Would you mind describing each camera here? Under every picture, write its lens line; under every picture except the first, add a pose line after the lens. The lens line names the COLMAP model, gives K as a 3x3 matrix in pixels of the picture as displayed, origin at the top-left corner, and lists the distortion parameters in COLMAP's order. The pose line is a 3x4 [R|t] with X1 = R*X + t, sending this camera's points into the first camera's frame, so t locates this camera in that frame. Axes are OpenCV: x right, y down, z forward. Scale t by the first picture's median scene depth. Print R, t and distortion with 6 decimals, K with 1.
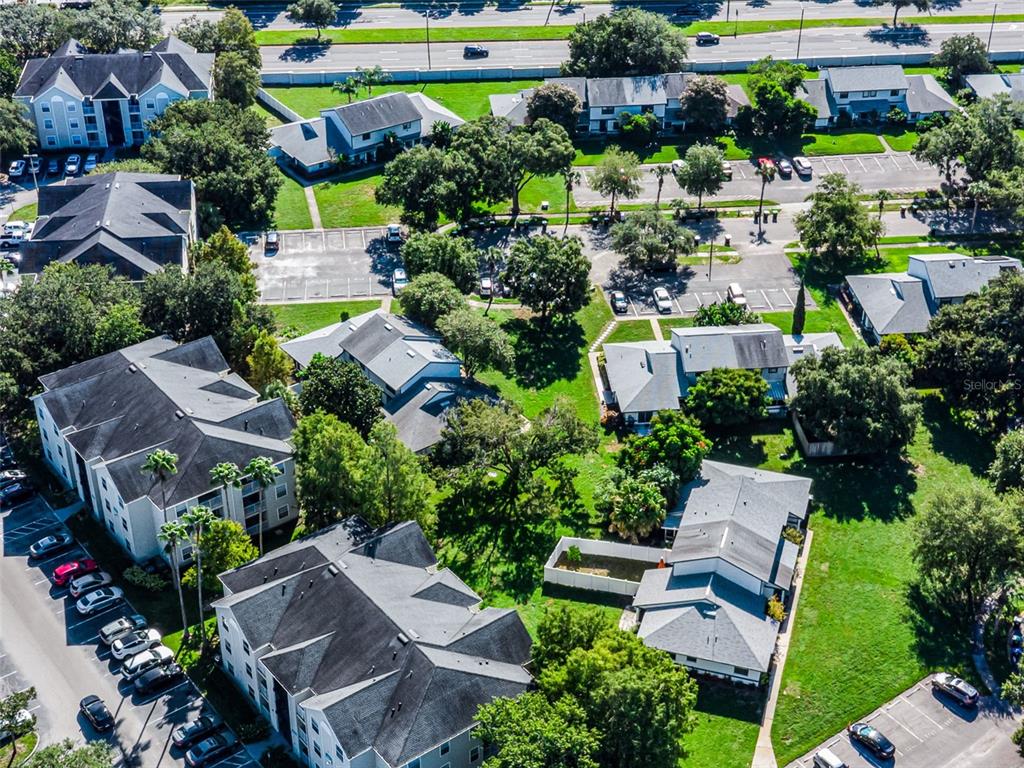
lens RADIAL K [[1478.1, 0, 481.2], [0, 1478.1, 404.5], [0, 0, 1]] dist [0.262515, -1.027451]
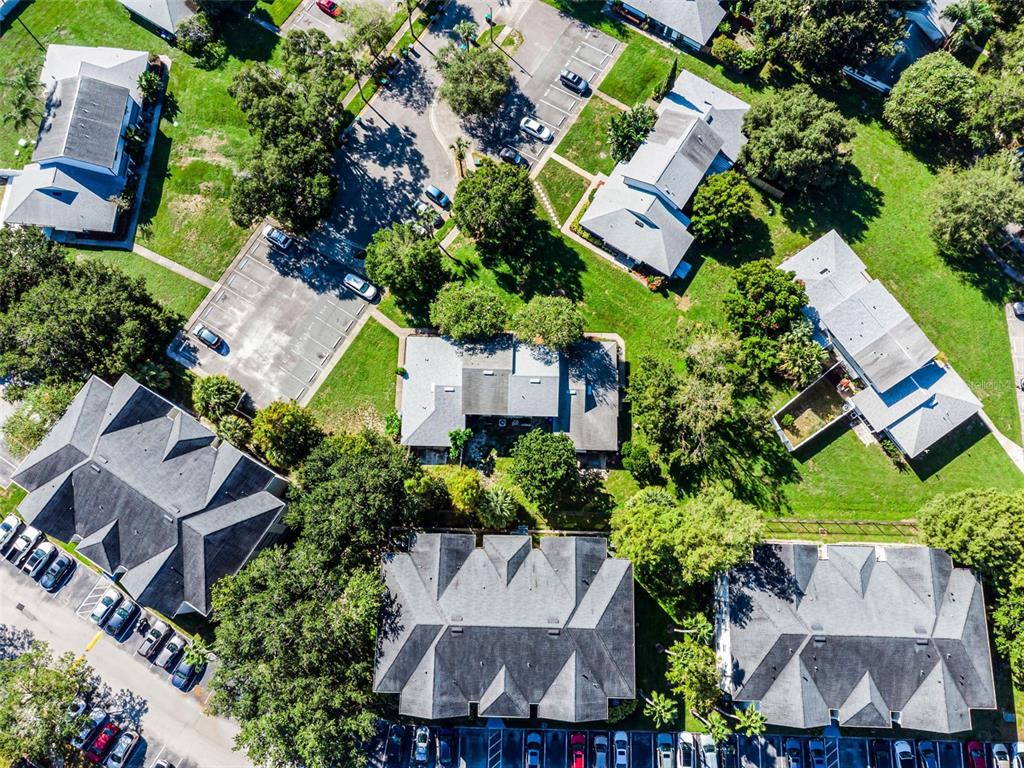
lens RADIAL K [[768.5, 0, 513.4], [0, 768.5, 387.1], [0, 0, 1]] dist [0.013979, 0.001888]
pose [[0.614562, -0.768683, 0.177315, -0.164953], [0.454136, 0.528528, 0.717230, -0.457845], [-0.645039, -0.360257, 0.673899, 0.637897]]
